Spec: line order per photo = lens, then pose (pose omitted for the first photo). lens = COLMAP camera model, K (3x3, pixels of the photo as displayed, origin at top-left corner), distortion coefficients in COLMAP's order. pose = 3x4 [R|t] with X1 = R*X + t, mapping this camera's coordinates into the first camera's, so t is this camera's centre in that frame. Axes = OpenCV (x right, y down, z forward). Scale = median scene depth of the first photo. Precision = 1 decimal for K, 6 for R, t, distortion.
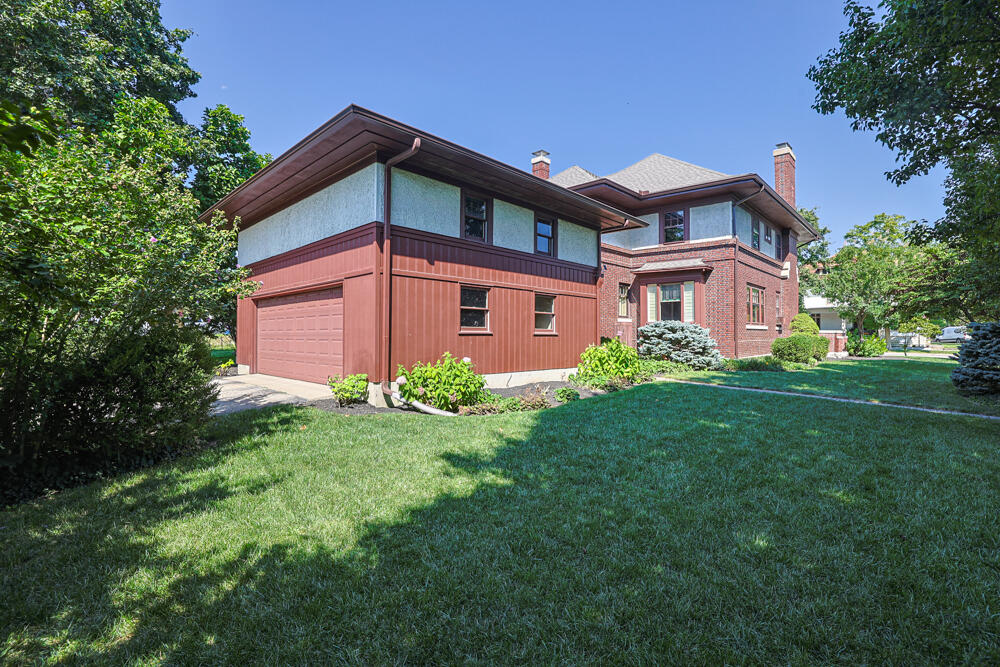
lens RADIAL K [[452.4, 0, 501.8], [0, 452.4, 334.1], [0, 0, 1]] dist [-0.046663, -0.000212]
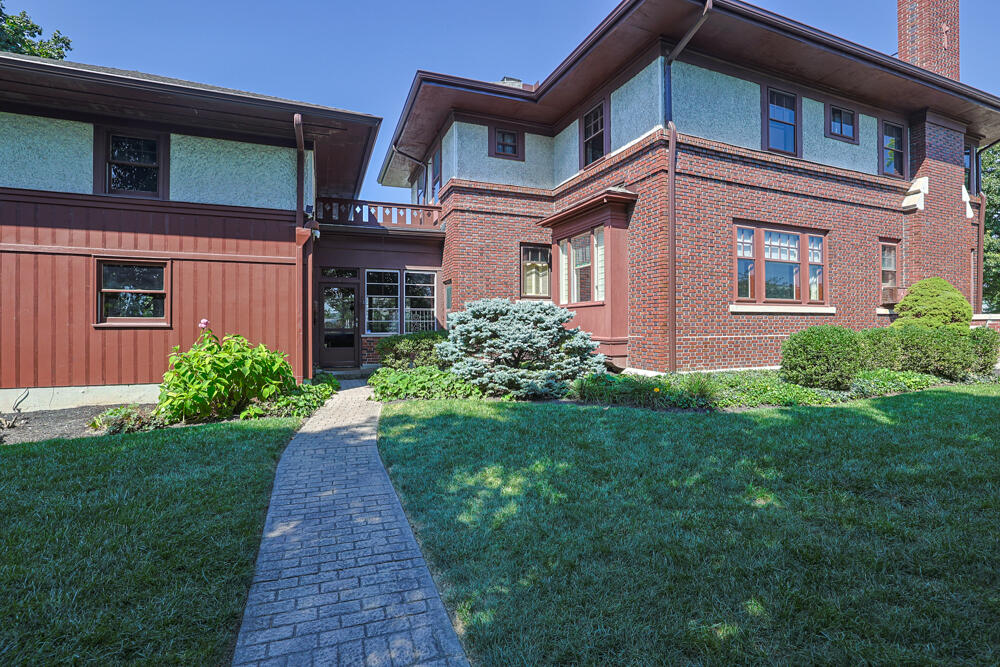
lens RADIAL K [[452.4, 0, 495.4], [0, 452.4, 333.6], [0, 0, 1]] dist [-0.046663, -0.000212]
pose [[0.901538, -0.002120, -0.432694, 0.560933], [0.008203, 0.999892, 0.012193, 0.003824], [0.432622, -0.014542, 0.901458, 0.471092]]
